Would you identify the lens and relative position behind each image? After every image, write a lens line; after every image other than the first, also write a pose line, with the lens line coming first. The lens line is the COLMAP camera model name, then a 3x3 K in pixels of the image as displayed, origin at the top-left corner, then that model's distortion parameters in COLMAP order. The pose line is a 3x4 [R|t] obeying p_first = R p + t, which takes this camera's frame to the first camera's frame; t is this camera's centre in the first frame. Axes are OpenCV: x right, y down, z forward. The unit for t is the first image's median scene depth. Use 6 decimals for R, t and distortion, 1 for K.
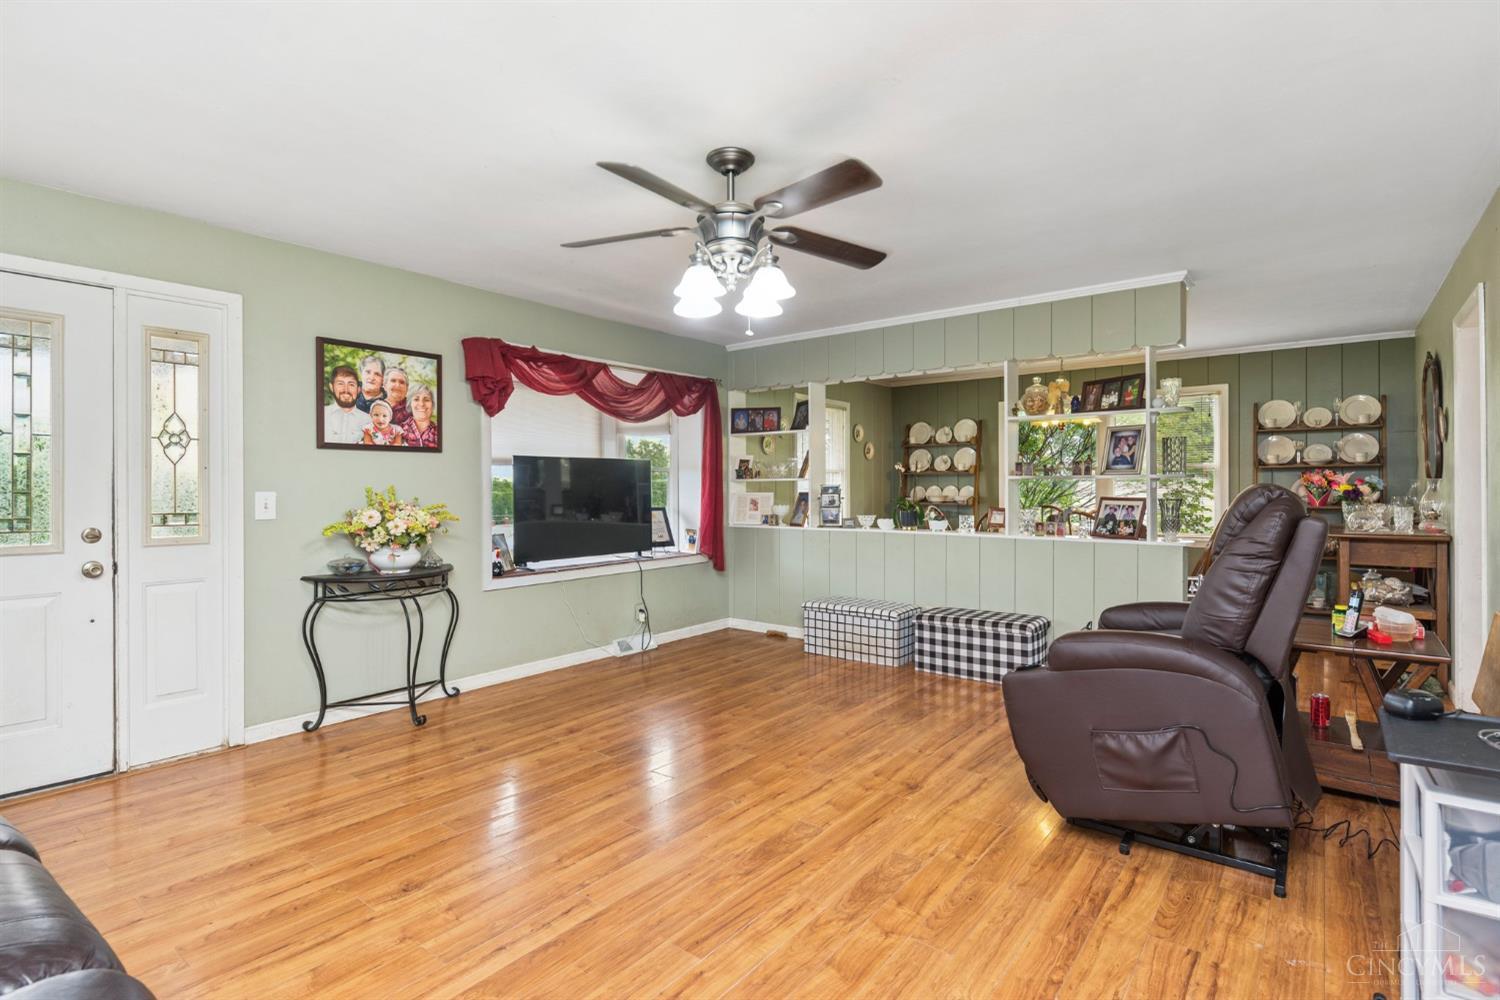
lens RADIAL K [[735.8, 0, 751.9], [0, 735.8, 492.1], [0, 0, 1]] dist [0.017540, 0.000068]
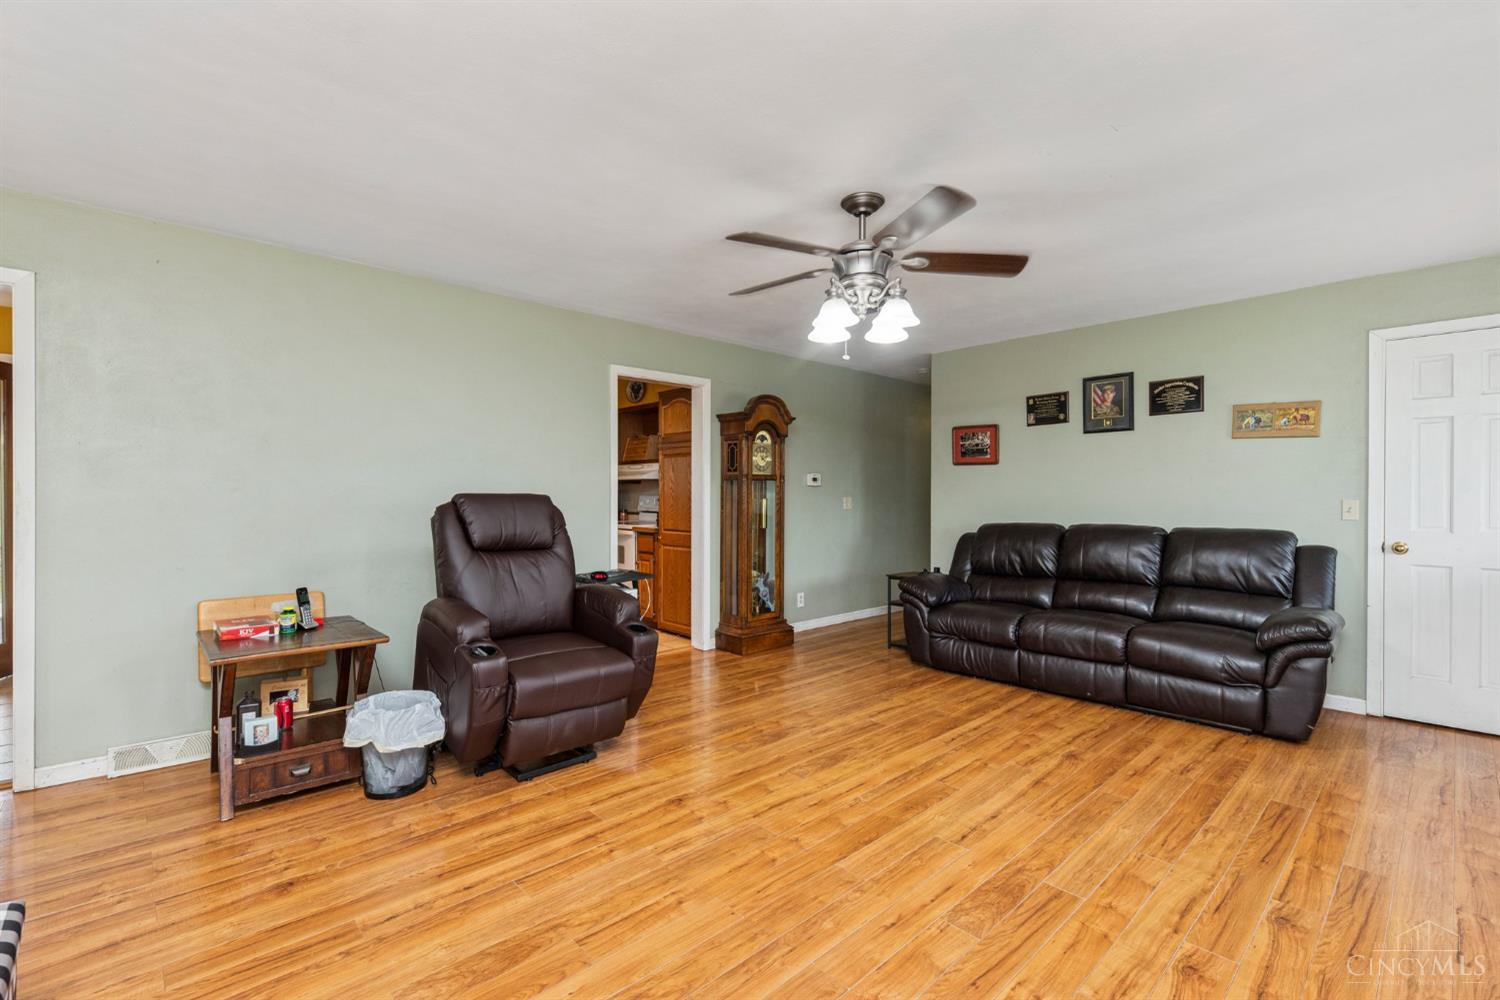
lens RADIAL K [[662.8, 0, 750.2], [0, 662.8, 496.0], [0, 0, 1]] dist [0.019136, -0.000071]
pose [[-0.987365, 0.000525, 0.158458, -0.017783], [0.001789, 0.999968, 0.007836, -0.011862], [-0.158449, 0.008021, -0.987335, 1.801551]]
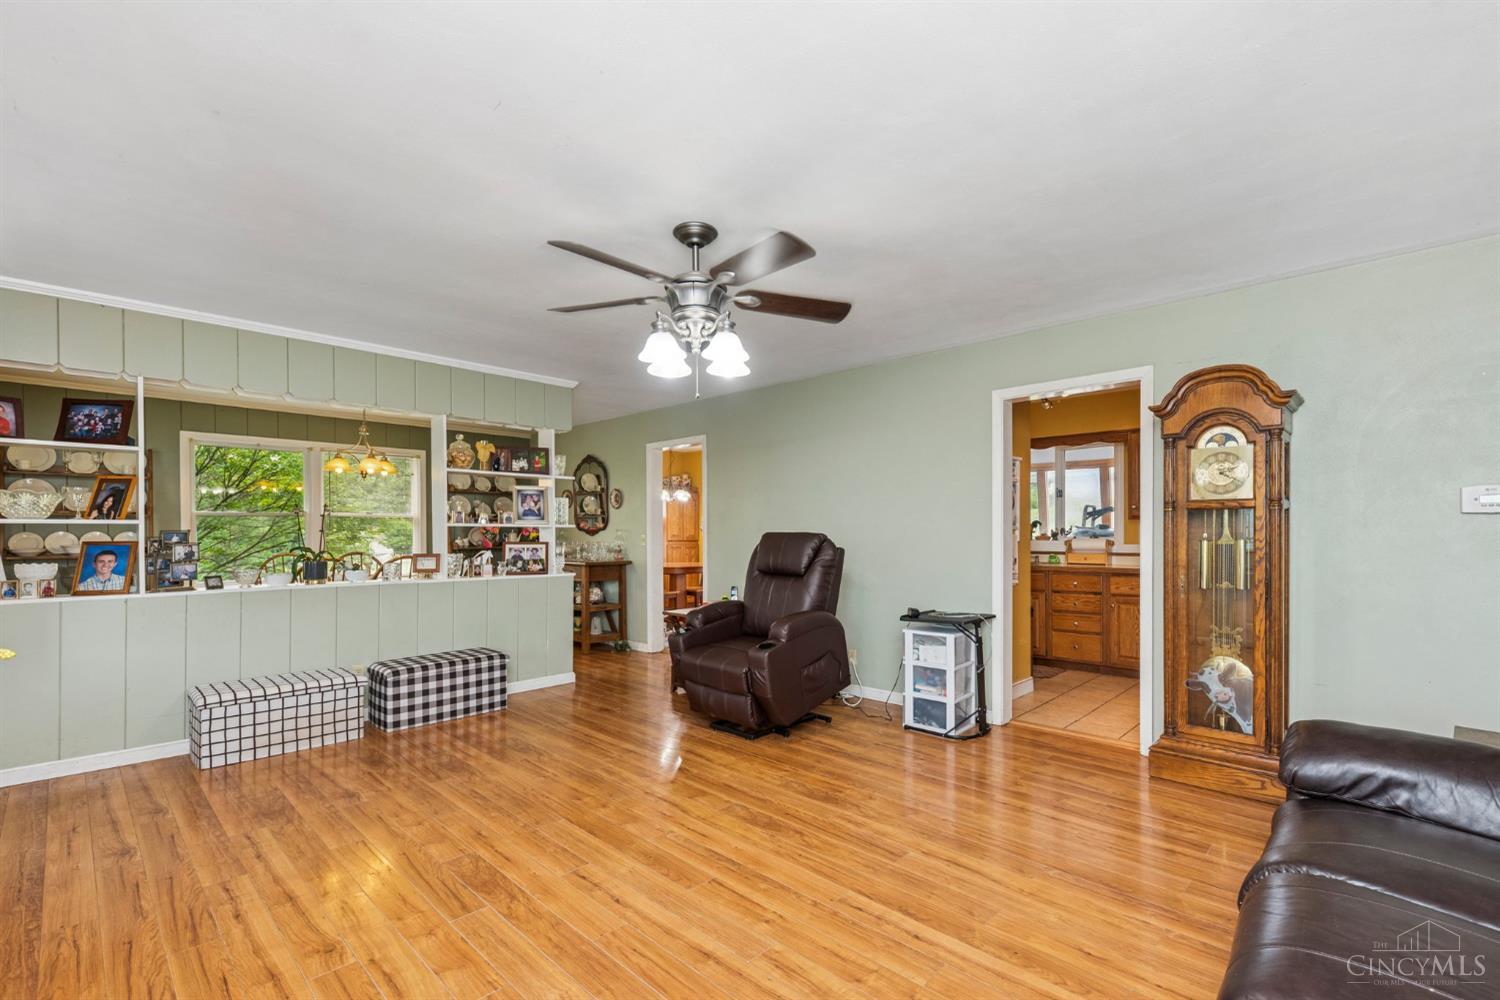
lens RADIAL K [[657.3, 0, 755.6], [0, 657.3, 535.2], [0, 0, 1]] dist [0.018461, 0.000070]
pose [[0.104394, -0.002095, 0.994534, -0.877096], [0.006356, 0.999979, 0.001440, -0.005064], [-0.994516, 0.006171, 0.104405, 0.721877]]
